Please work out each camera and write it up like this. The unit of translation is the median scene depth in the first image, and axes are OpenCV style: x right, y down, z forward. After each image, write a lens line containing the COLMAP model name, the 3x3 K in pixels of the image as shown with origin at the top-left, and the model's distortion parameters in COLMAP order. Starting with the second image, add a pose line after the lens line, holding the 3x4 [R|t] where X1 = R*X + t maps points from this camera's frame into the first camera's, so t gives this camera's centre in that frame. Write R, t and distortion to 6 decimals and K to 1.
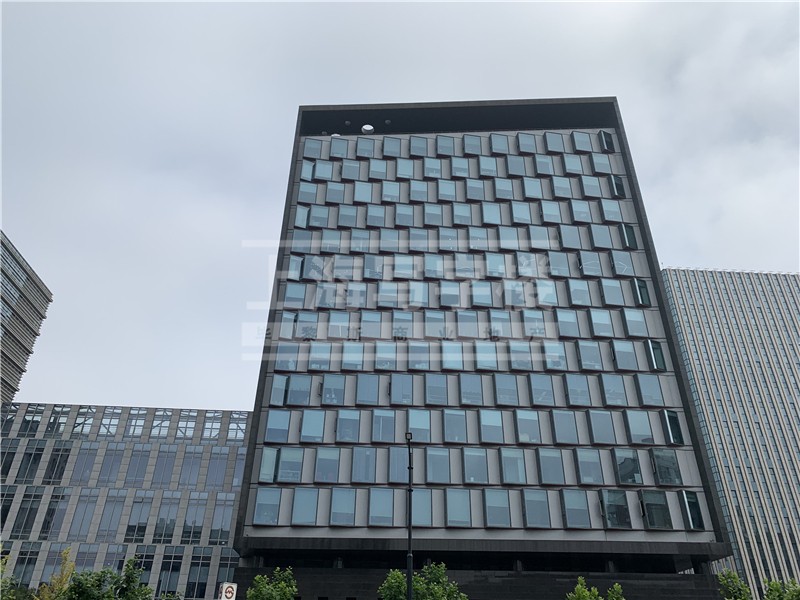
lens RADIAL K [[608.4, 0, 400.0], [0, 608.4, 300.0], [0, 0, 1]] dist [0.001811, -0.010720]
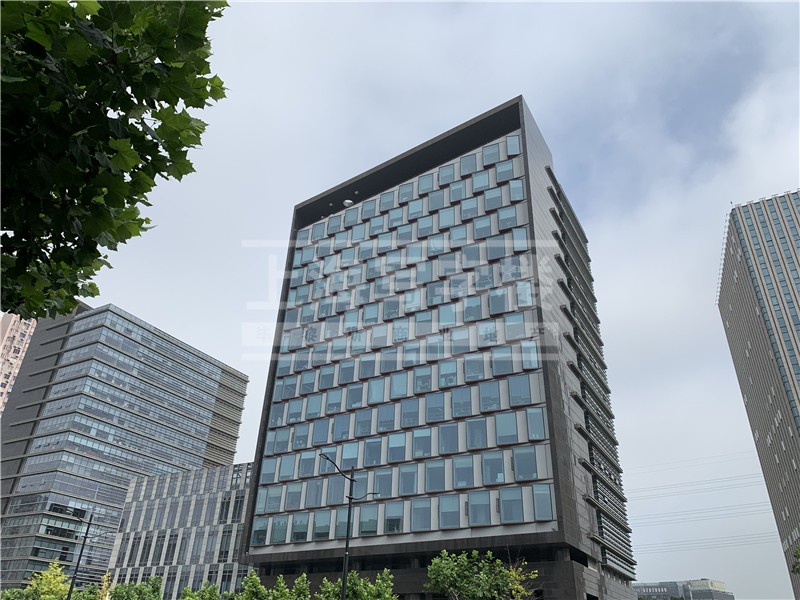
lens RADIAL K [[608.4, 0, 400.0], [0, 608.4, 300.0], [0, 0, 1]] dist [0.001811, -0.010720]
pose [[0.836991, -0.267960, -0.477120, 0.601596], [0.271991, 0.960289, -0.062174, 0.004716], [0.474834, -0.077733, 0.876636, -0.012599]]
